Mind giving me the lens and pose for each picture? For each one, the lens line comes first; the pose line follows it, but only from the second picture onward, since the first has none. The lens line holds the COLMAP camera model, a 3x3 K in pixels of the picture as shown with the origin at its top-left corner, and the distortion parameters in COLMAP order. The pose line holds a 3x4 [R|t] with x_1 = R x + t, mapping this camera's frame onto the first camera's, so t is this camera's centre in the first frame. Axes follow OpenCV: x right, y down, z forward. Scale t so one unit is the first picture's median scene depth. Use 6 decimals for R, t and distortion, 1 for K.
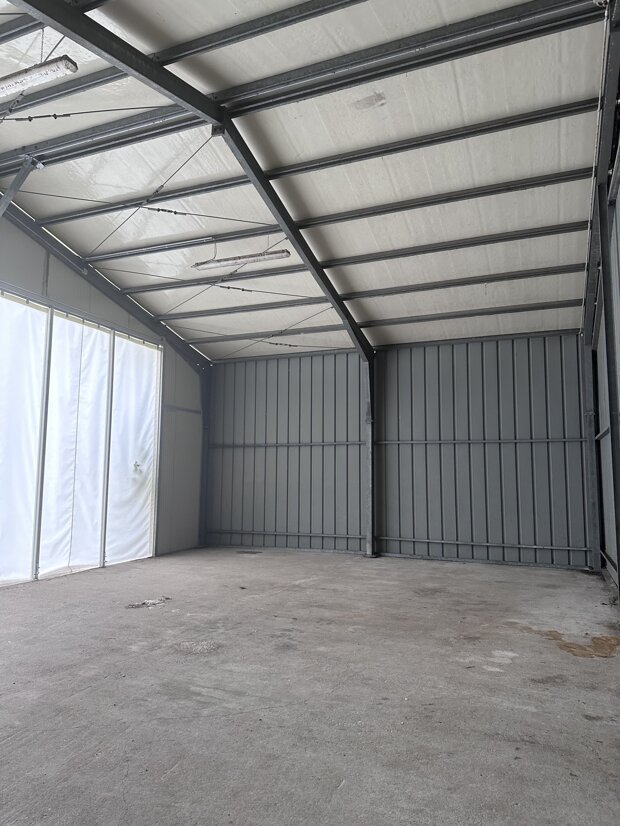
lens RADIAL K [[585.9, 0, 313.0], [0, 585.9, 411.8], [0, 0, 1]] dist [0.034269, -0.040229]
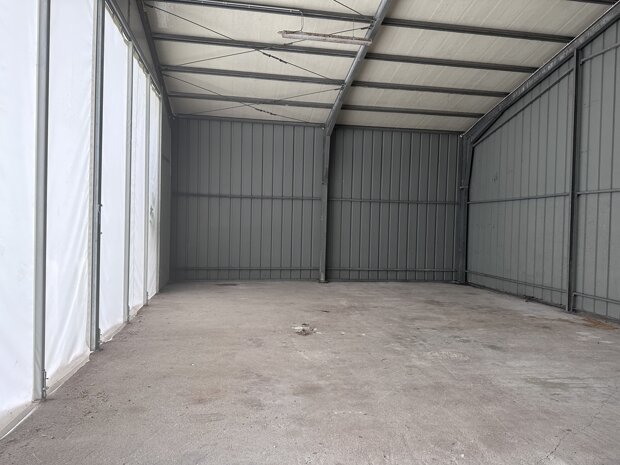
lens RADIAL K [[439.8, 0, 310.0], [0, 439.8, 232.5], [0, 0, 1]] dist [0.034269, -0.040229]
pose [[0.842220, 0.002788, 0.539126, -0.543273], [-0.077212, 0.990302, 0.115499, 0.019963], [-0.533576, -0.138902, 0.834268, 0.209565]]
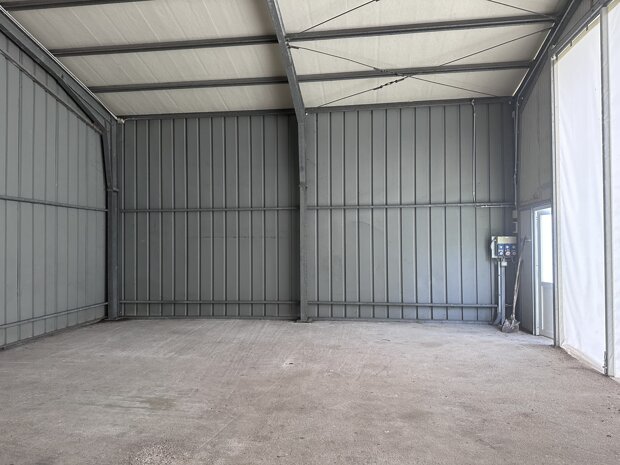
lens RADIAL K [[428.3, 0, 307.0], [0, 428.3, 234.8], [0, 0, 1]] dist [-0.004024, -0.002970]
pose [[-0.967322, -0.005946, -0.253480, -0.132286], [0.027803, 0.991209, -0.129353, 0.100111], [0.252020, -0.132173, -0.958653, 0.892594]]
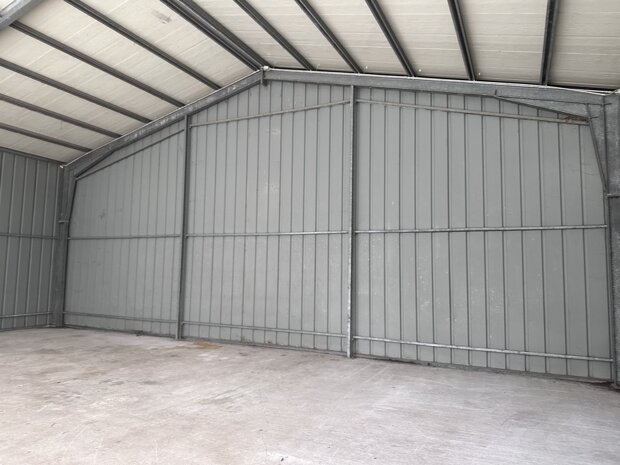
lens RADIAL K [[439.8, 0, 310.0], [0, 439.8, 232.5], [0, 0, 1]] dist [0.034269, -0.040229]
pose [[0.051032, 0.078754, 0.995587, -0.625260], [-0.128818, 0.989077, -0.071636, 0.032312], [-0.990354, -0.124594, 0.060619, 0.319293]]
